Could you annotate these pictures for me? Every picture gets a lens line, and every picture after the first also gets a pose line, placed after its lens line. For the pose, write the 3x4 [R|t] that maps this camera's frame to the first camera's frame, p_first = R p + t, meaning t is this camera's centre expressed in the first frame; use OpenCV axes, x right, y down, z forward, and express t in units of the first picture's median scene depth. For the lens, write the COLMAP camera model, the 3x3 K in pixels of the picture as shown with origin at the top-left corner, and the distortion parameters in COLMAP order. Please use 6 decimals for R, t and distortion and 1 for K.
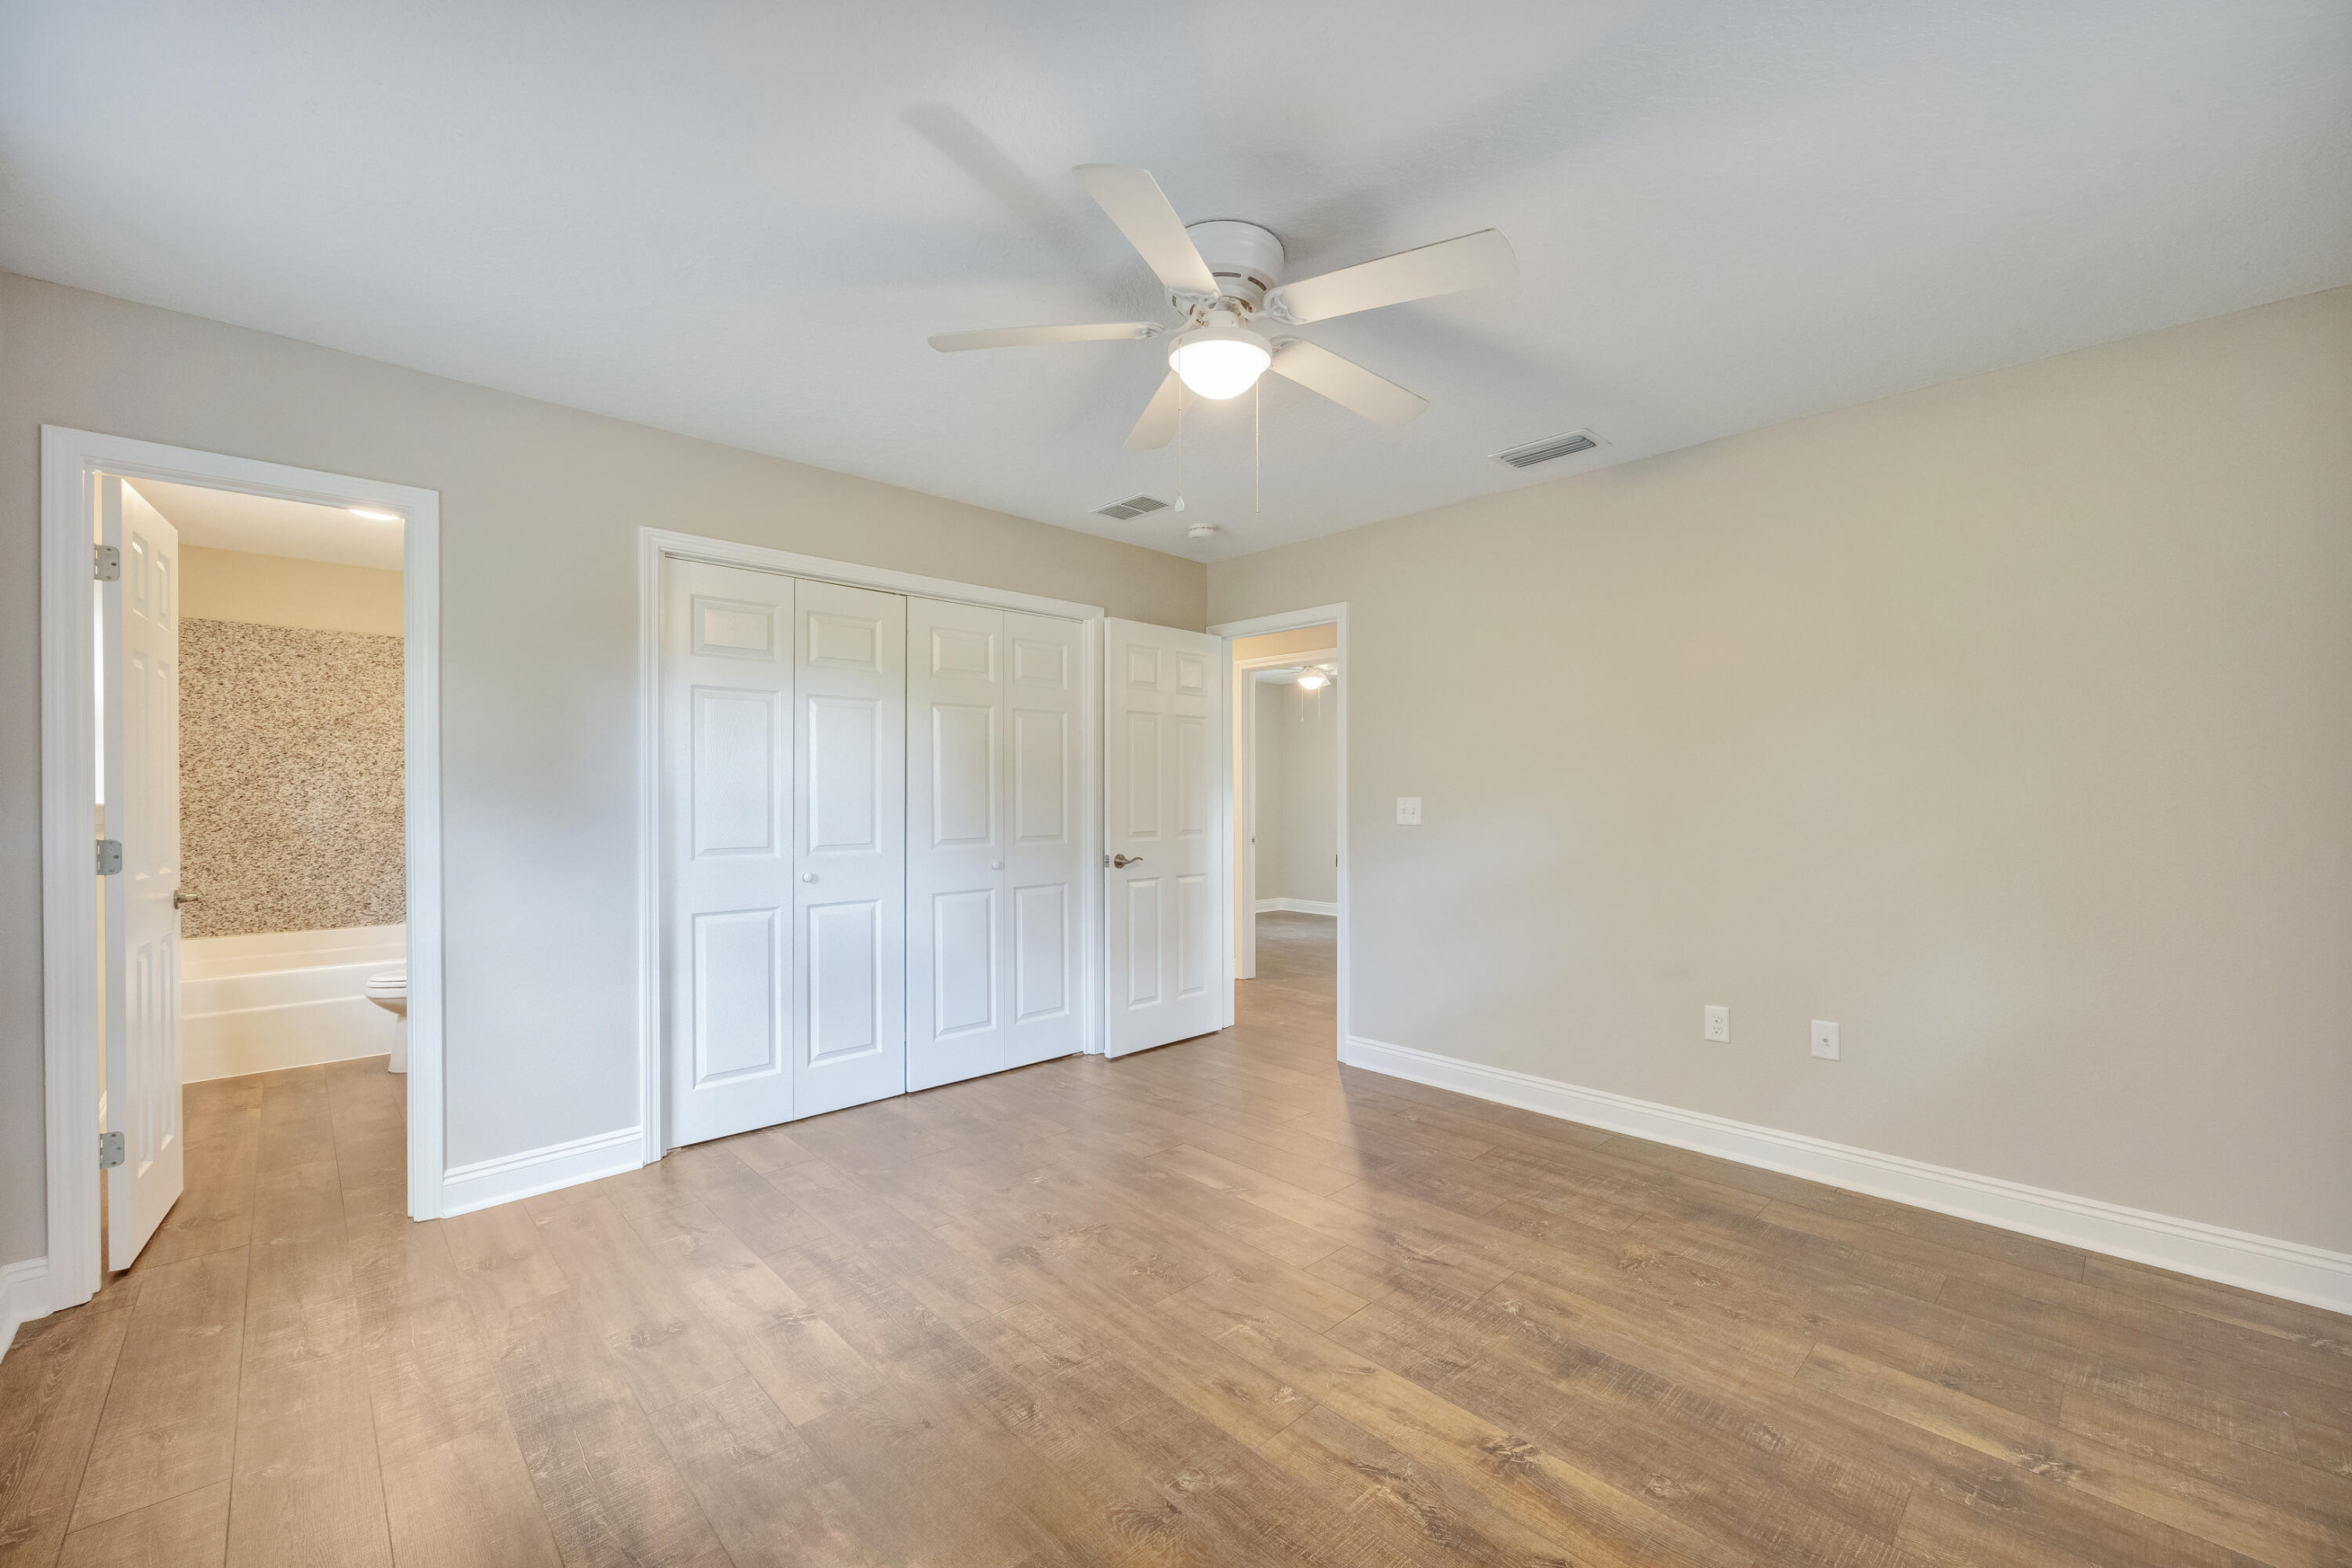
lens RADIAL K [[911.7, 0, 1177.5], [0, 911.7, 795.7], [0, 0, 1]] dist [-0.001566, -0.000076]
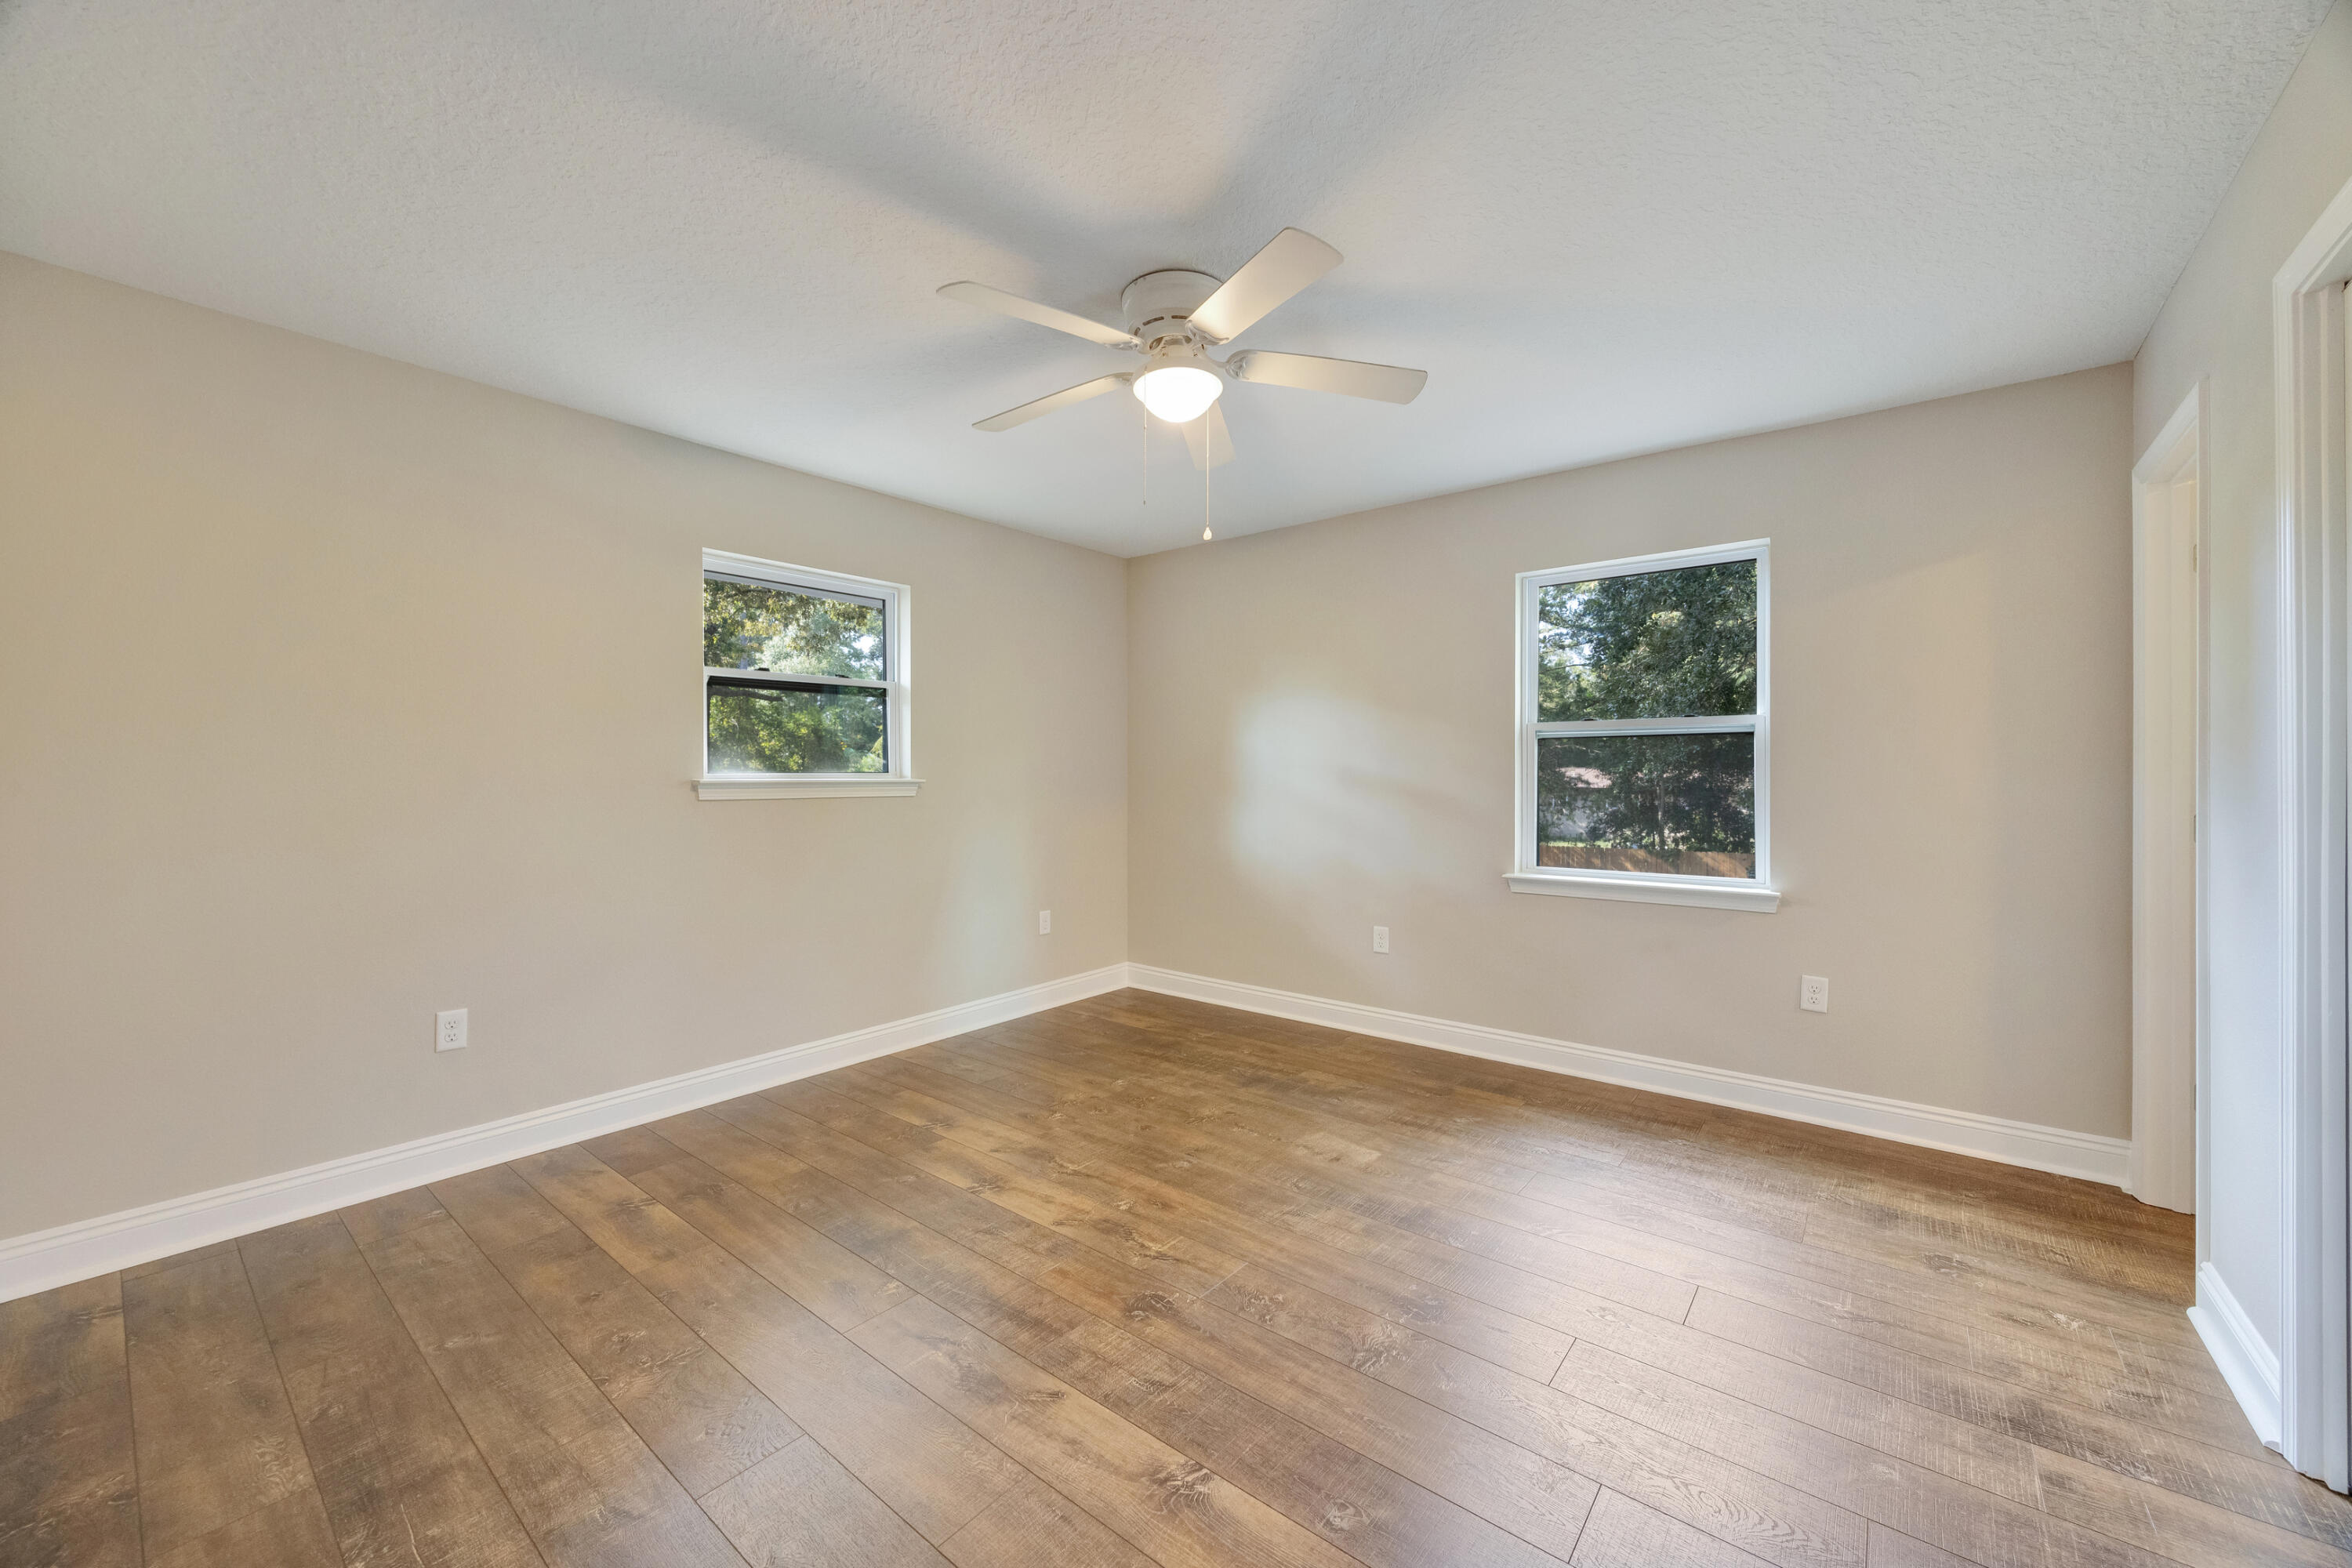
lens RADIAL K [[911.7, 0, 1177.5], [0, 911.7, 795.7], [0, 0, 1]] dist [-0.001566, -0.000076]
pose [[-0.991659, 0.004626, -0.128804, 0.129785], [0.001894, 0.999771, 0.021325, 0.003338], [0.128873, 0.020903, -0.991441, 1.432220]]
